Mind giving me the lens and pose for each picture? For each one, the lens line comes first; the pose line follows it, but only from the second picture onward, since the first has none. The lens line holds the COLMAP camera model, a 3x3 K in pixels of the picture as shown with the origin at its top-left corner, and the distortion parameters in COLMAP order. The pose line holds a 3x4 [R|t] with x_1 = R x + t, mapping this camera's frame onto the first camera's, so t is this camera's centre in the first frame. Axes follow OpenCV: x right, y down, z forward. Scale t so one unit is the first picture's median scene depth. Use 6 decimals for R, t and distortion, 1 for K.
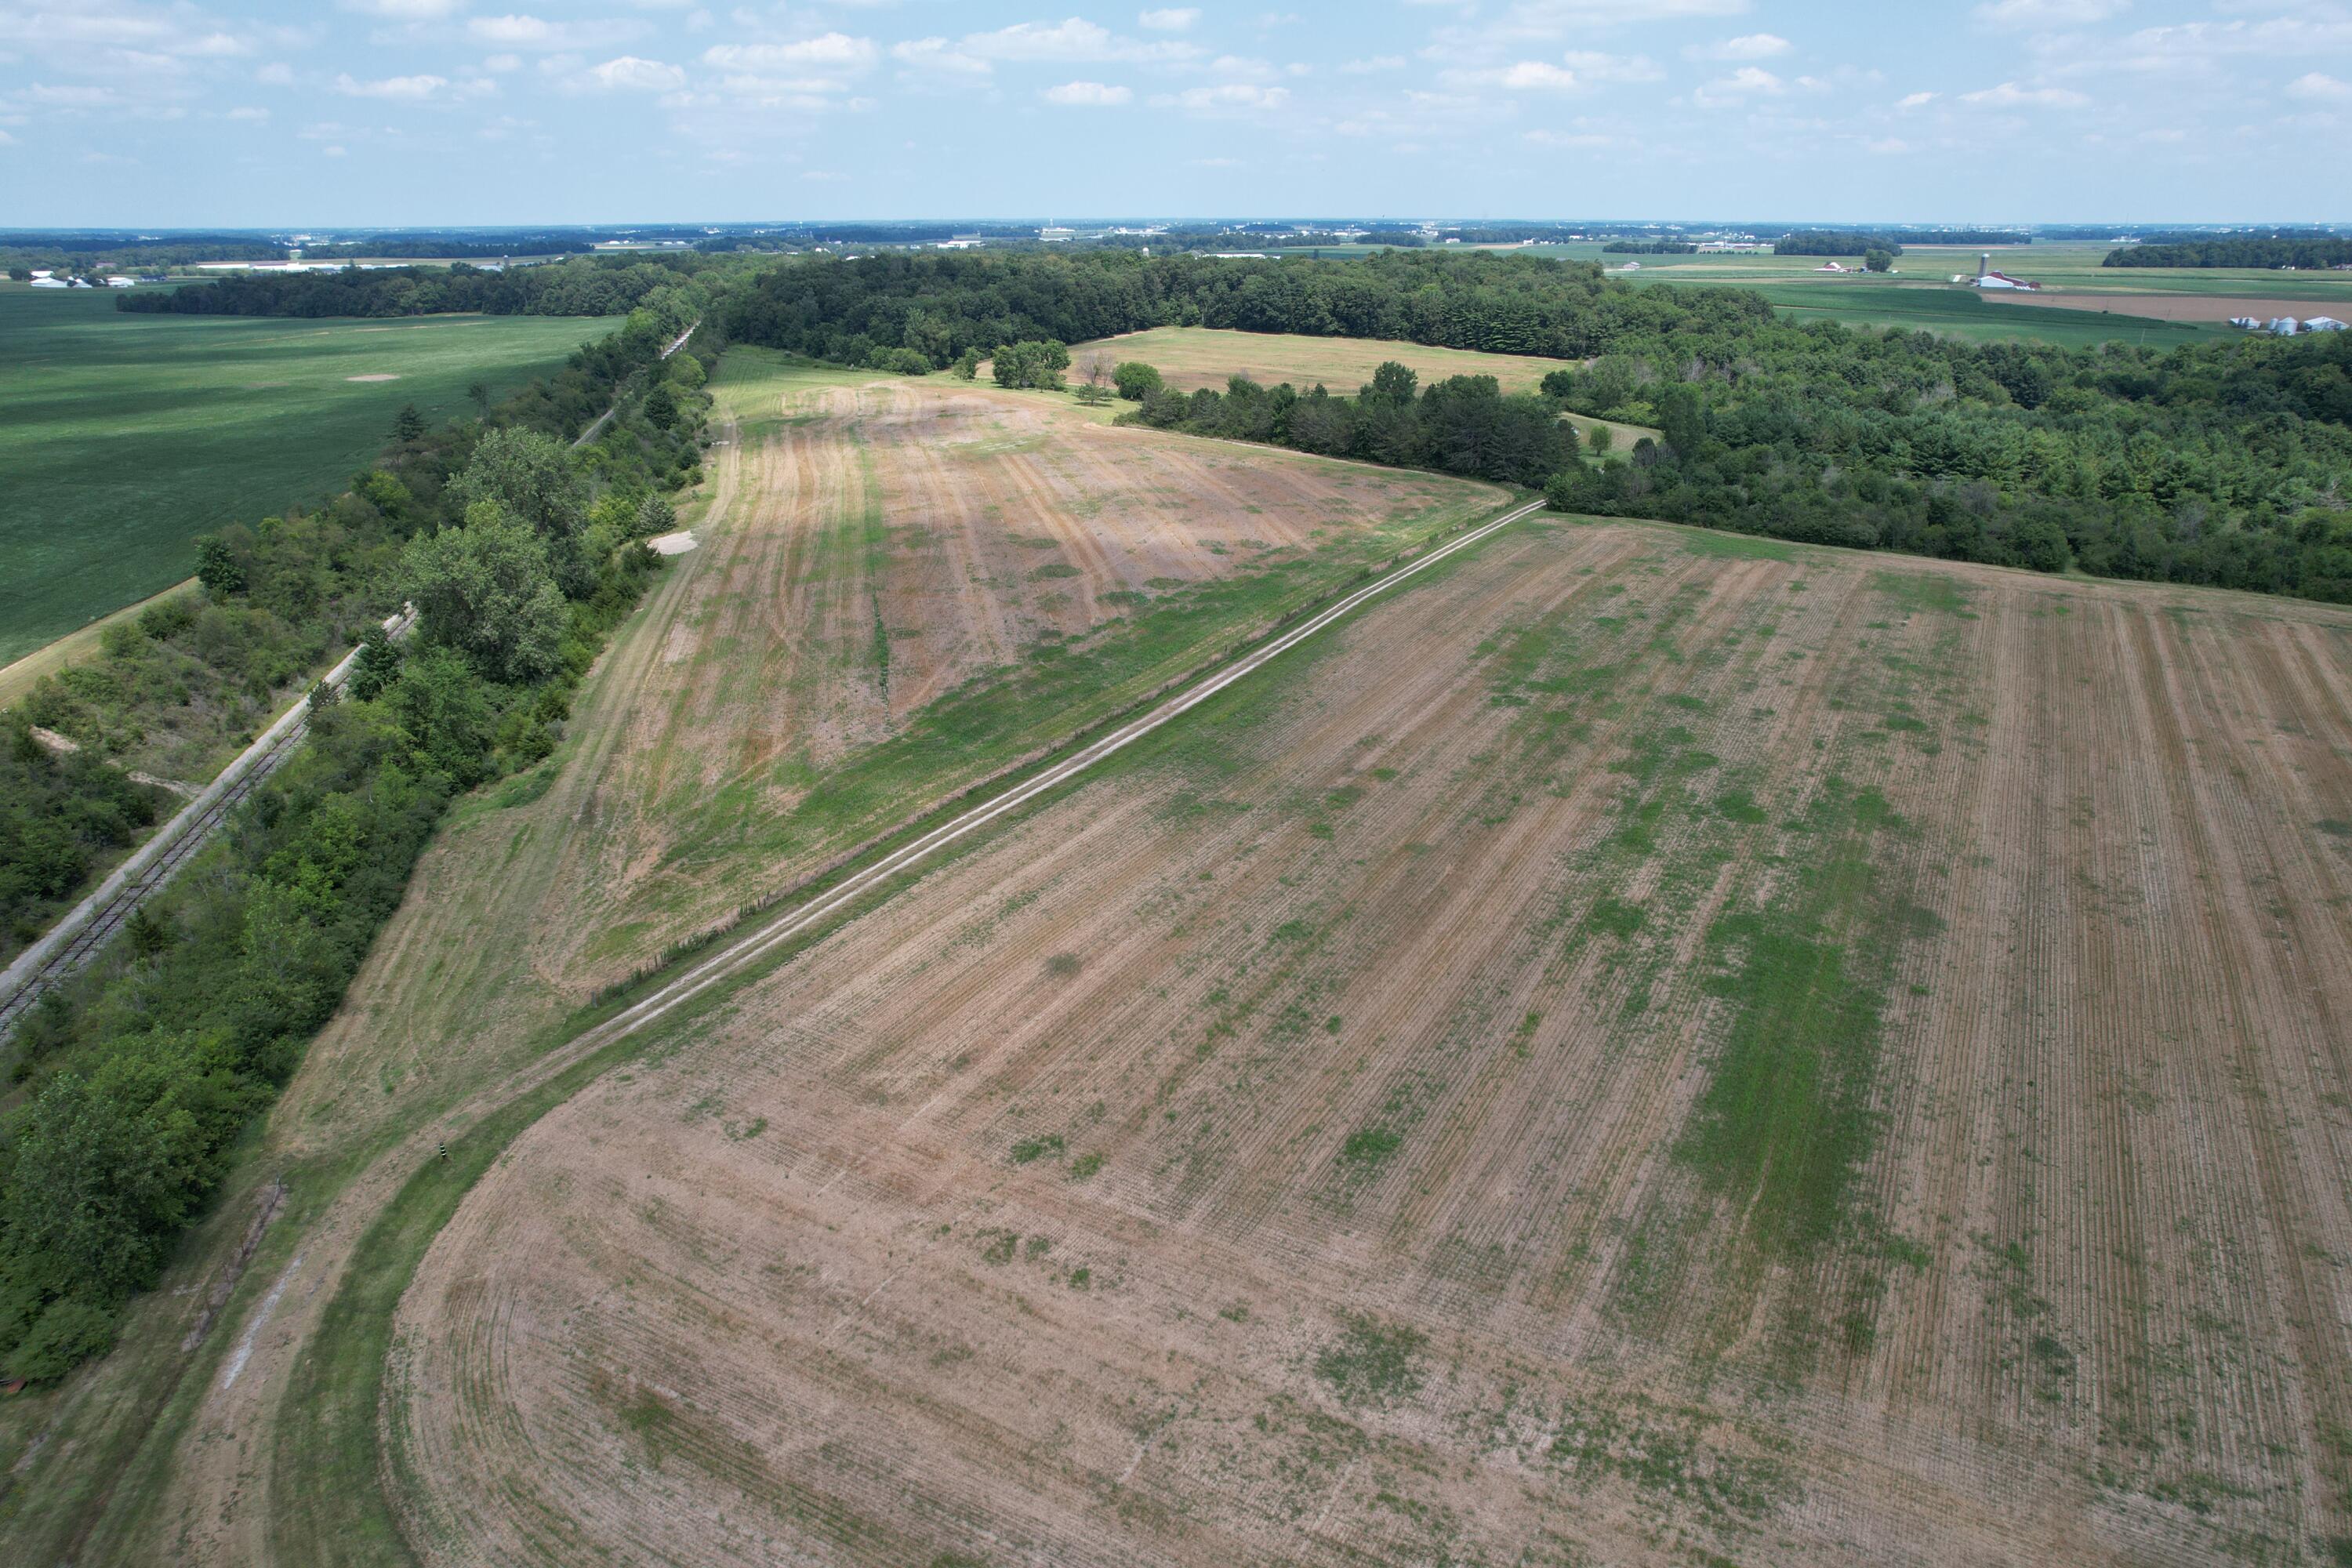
lens RADIAL K [[1502.6, 0, 1181.5], [0, 1502.6, 793.4], [0, 0, 1]] dist [-0.076343, 0.065850]
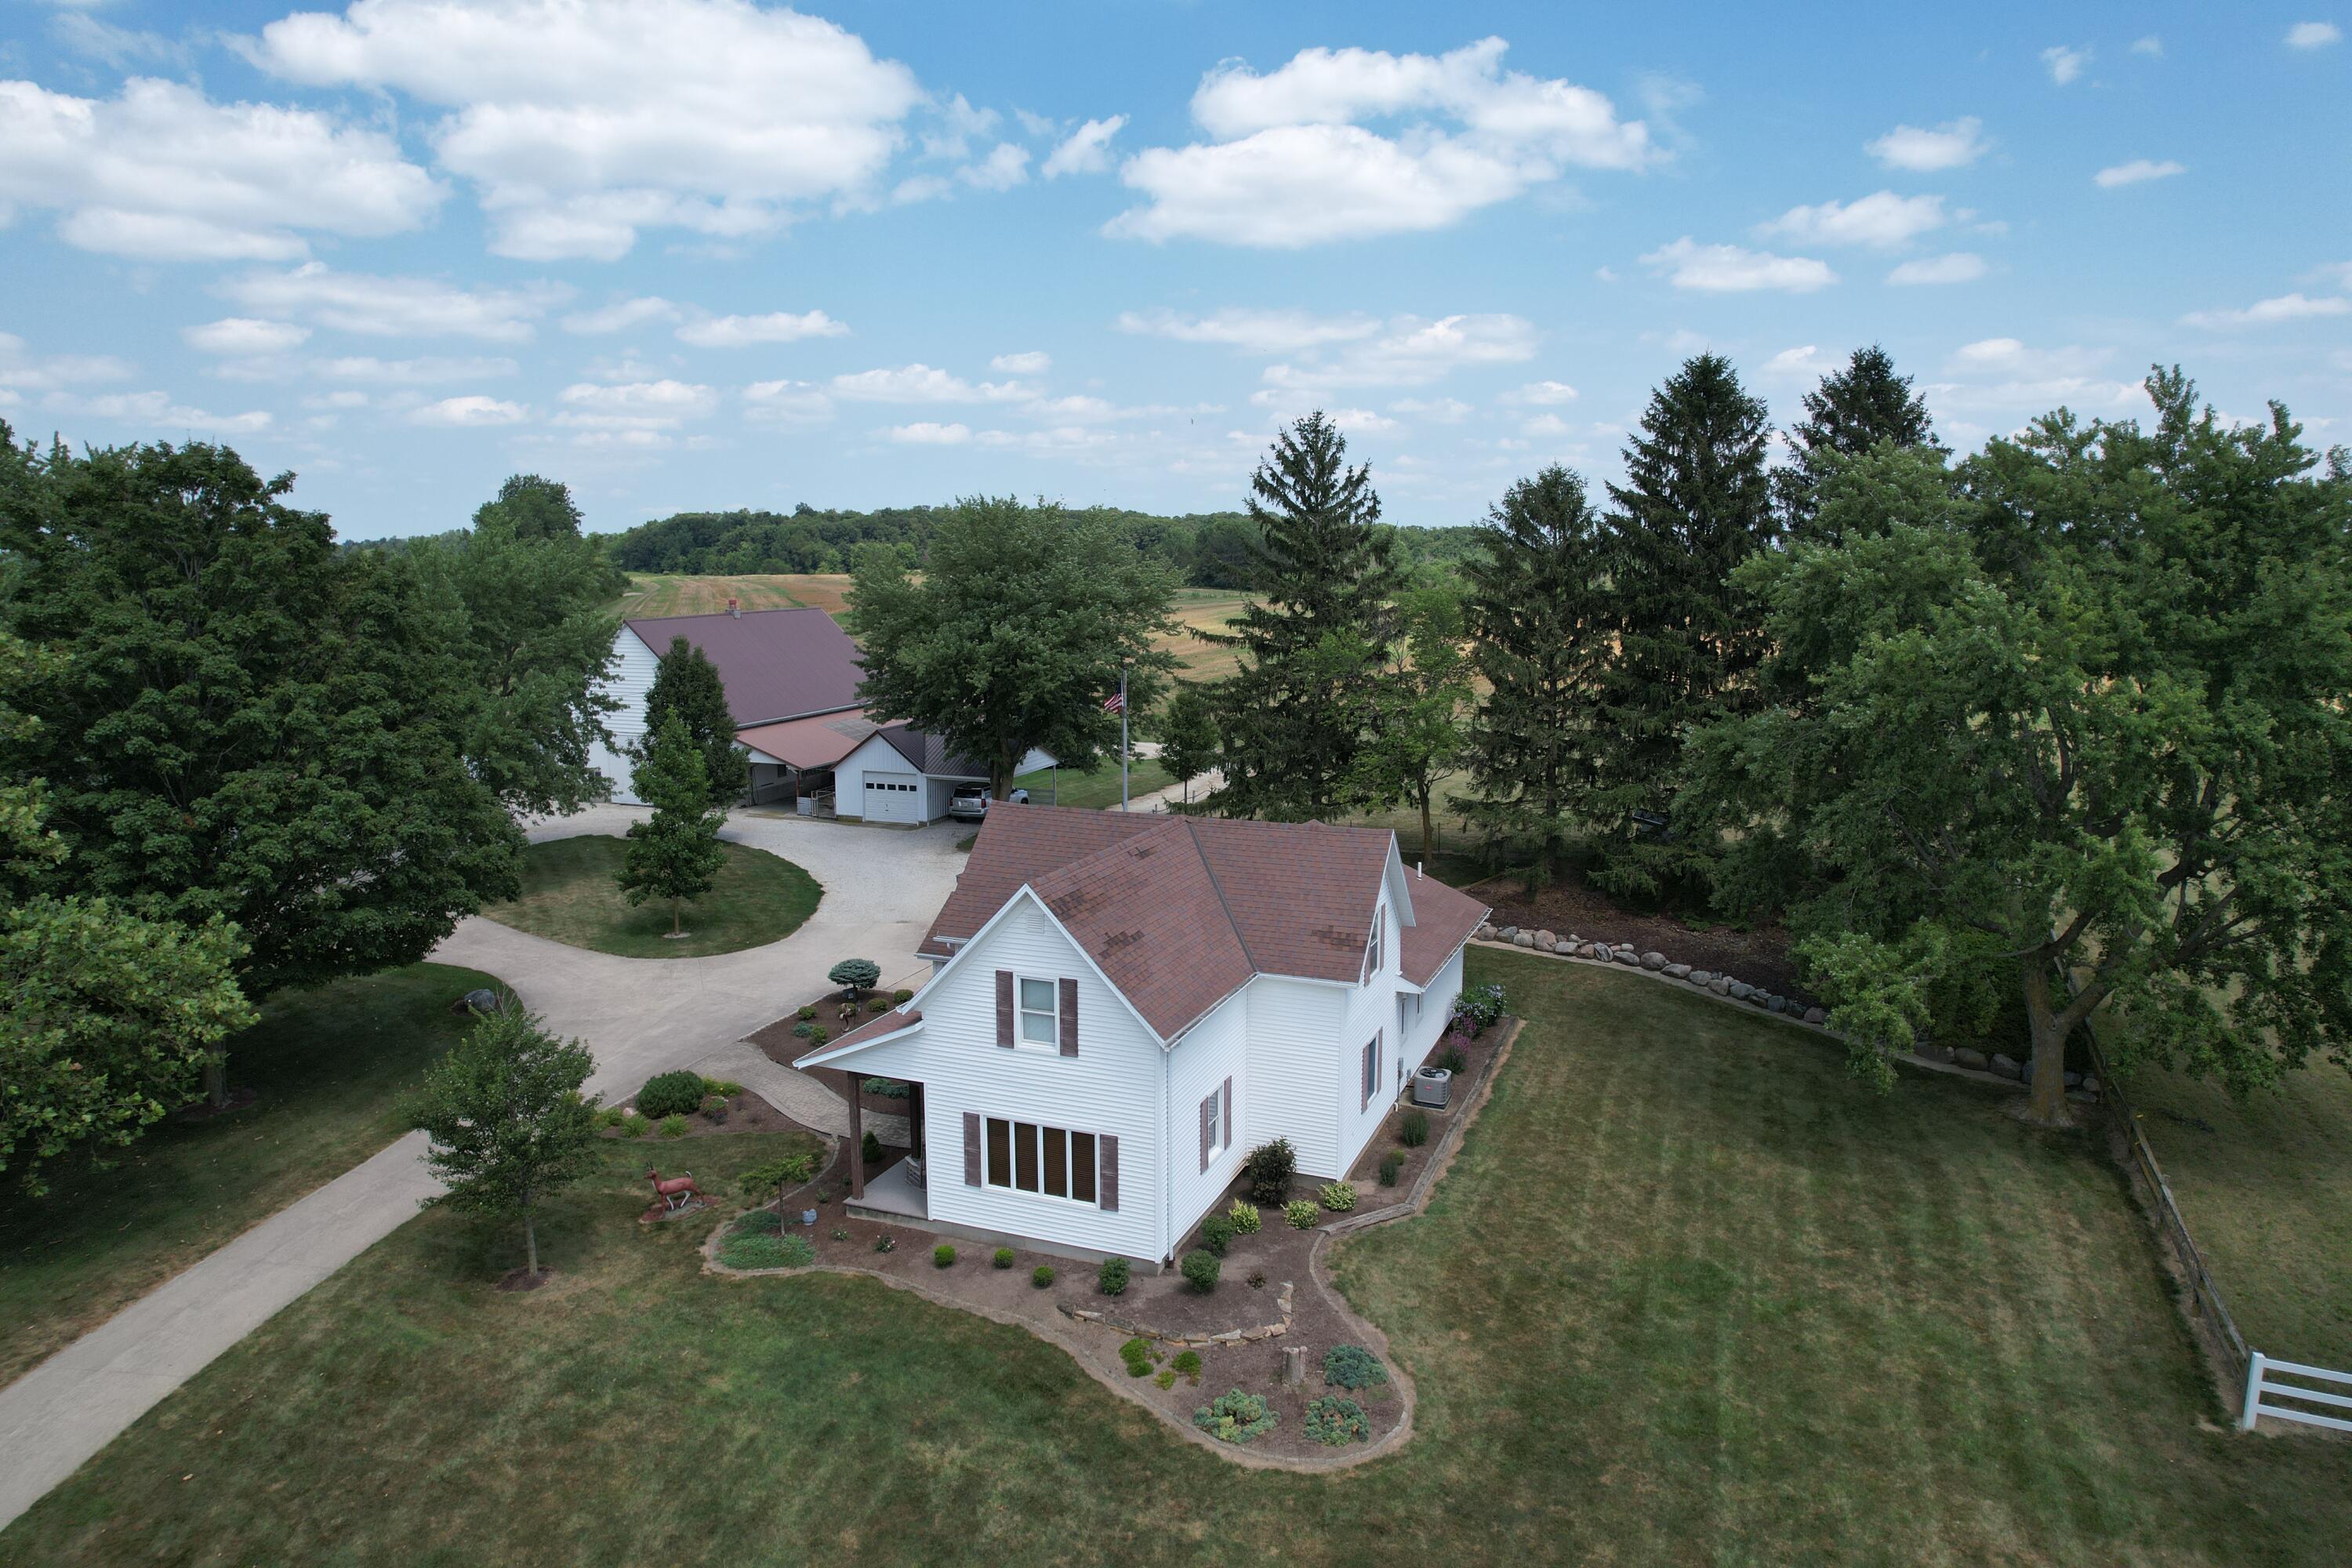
lens RADIAL K [[1502.6, 0, 1178.6], [0, 1502.6, 788.0], [0, 0, 1]] dist [-0.076343, 0.065850]
pose [[0.993983, -0.018334, 0.107990, 0.004086], [0.040437, 0.977671, -0.206215, 0.648822], [-0.101798, 0.209341, 0.972529, -0.665713]]
